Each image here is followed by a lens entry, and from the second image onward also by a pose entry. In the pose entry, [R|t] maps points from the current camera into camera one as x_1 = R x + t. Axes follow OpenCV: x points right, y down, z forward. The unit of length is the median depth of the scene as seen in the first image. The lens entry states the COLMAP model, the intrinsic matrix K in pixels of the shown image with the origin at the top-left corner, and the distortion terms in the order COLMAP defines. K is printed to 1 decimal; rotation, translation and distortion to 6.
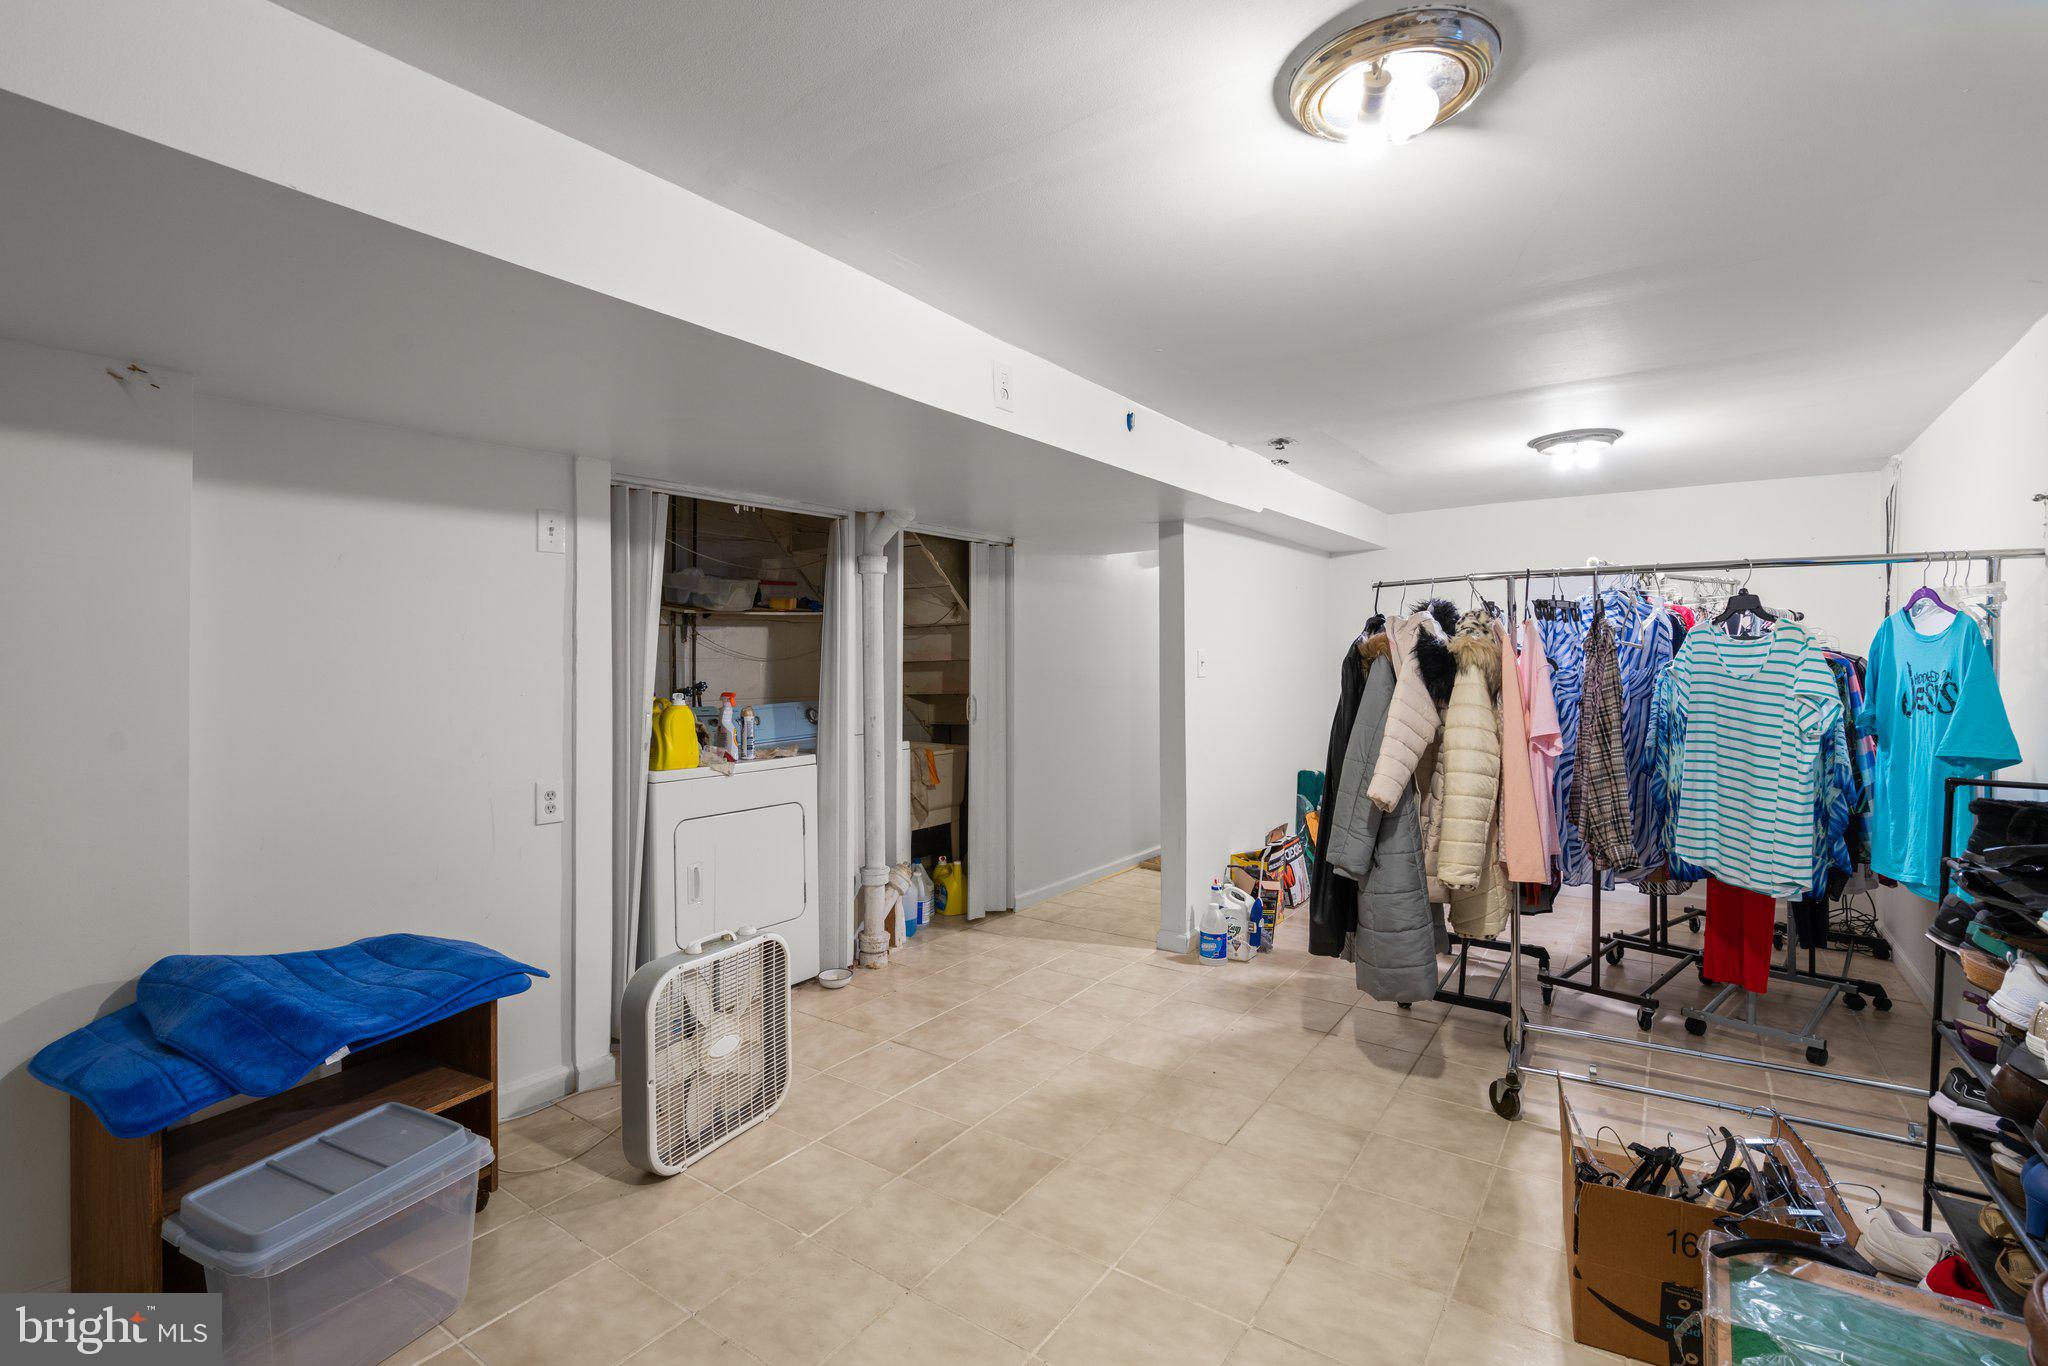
lens RADIAL K [[949.8, 0, 997.6], [0, 949.8, 661.4], [0, 0, 1]] dist [-0.003814, 0.000249]
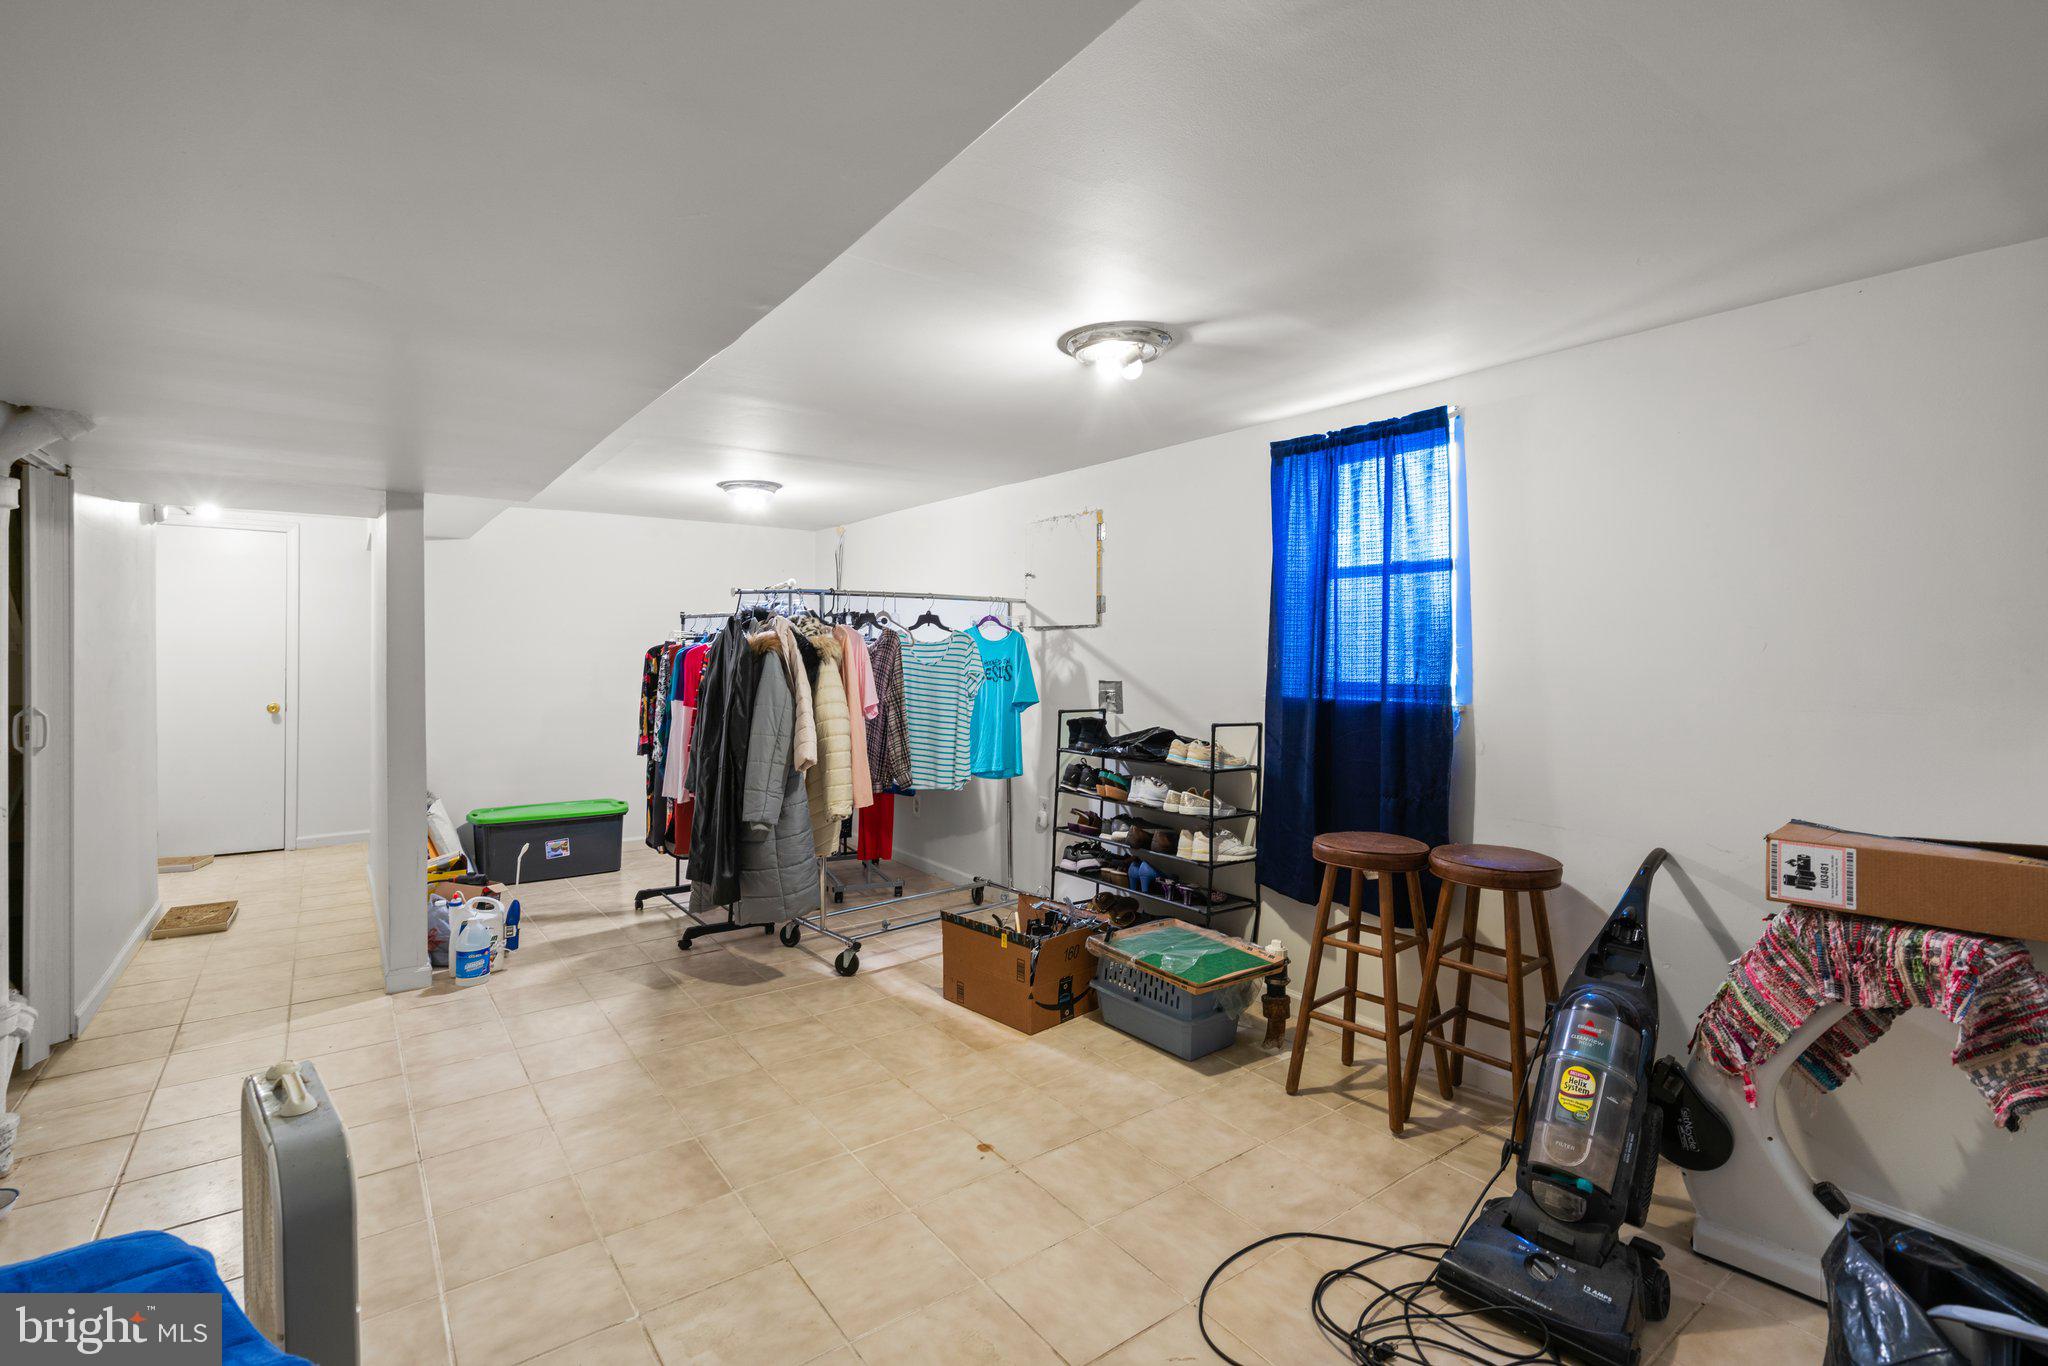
lens RADIAL K [[905.9, 0, 1053.4], [0, 905.9, 690.4], [0, 0, 1]] dist [-0.015294, 0.011429]
pose [[0.302311, -0.036260, 0.952519, -0.615101], [0.003506, 0.999312, 0.036929, 0.004352], [-0.953203, -0.007825, 0.302230, 0.285404]]
